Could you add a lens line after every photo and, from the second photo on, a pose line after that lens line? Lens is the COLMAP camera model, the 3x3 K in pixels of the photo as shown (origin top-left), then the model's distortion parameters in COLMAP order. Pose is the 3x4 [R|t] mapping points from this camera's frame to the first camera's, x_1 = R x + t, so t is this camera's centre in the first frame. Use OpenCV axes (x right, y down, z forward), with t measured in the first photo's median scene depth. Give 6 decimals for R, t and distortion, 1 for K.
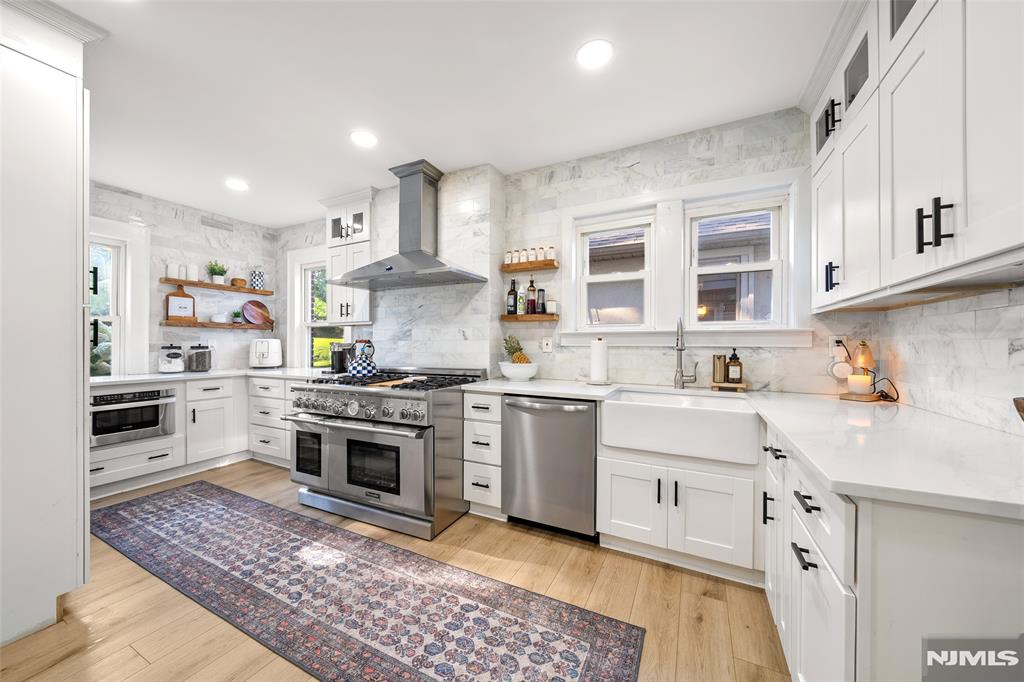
lens RADIAL K [[363.5, 0, 511.9], [0, 363.5, 343.8], [0, 0, 1]] dist [-0.002440, -0.000144]
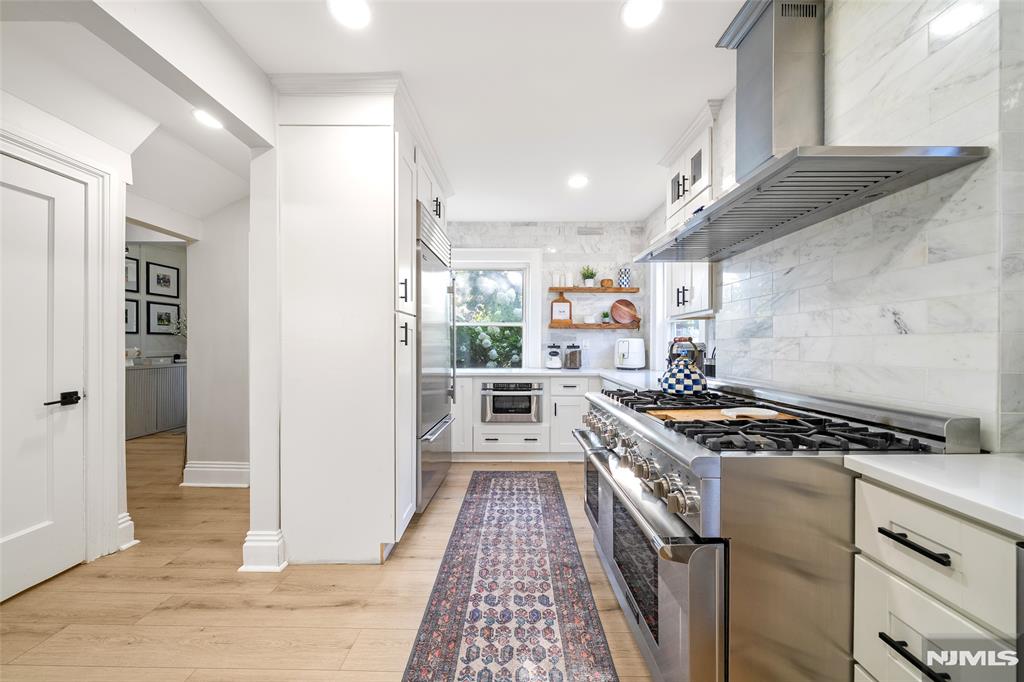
lens RADIAL K [[355.8, 0, 511.7], [0, 355.8, 343.6], [0, 0, 1]] dist [-0.001332, -0.000142]
pose [[0.439940, 0.000575, -0.898027, 0.035131], [-0.001831, 0.999998, -0.000256, 0.000989], [0.898025, 0.001757, 0.439940, 0.518201]]
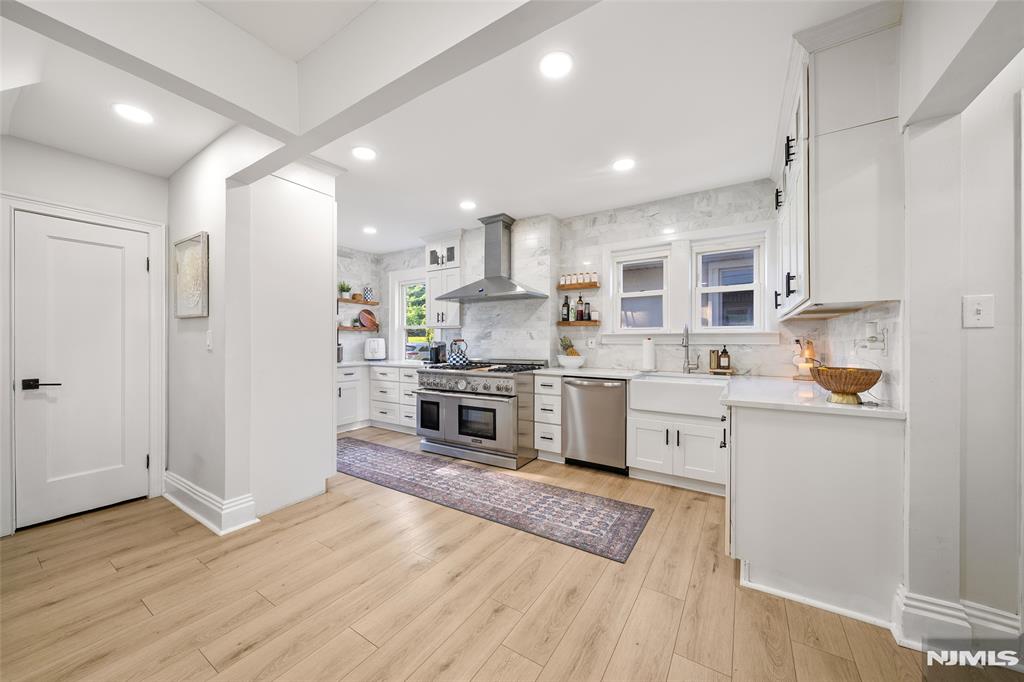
lens RADIAL K [[363.8, 0, 512.0], [0, 363.8, 341.0], [0, 0, 1]] dist [0.000258, 0.000006]
pose [[0.995026, -0.000057, -0.099617, -0.074205], [-0.000212, 0.999996, -0.002689, -0.000522], [0.099617, 0.002696, 0.995022, -0.455914]]
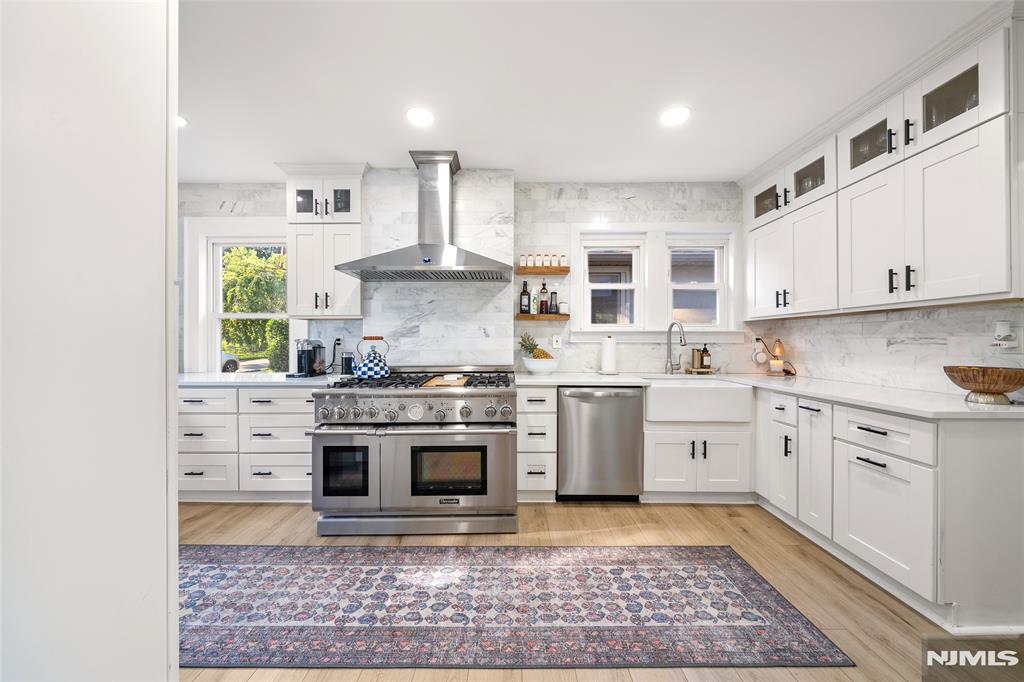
lens RADIAL K [[350.9, 0, 512.0], [0, 350.9, 341.0], [0, 0, 1]] dist [-0.001996, -0.000147]
pose [[0.894145, -0.001195, 0.447776, -0.577043], [0.000873, 0.999999, 0.000926, -0.000349], [-0.447777, -0.000437, 0.894145, 0.101846]]
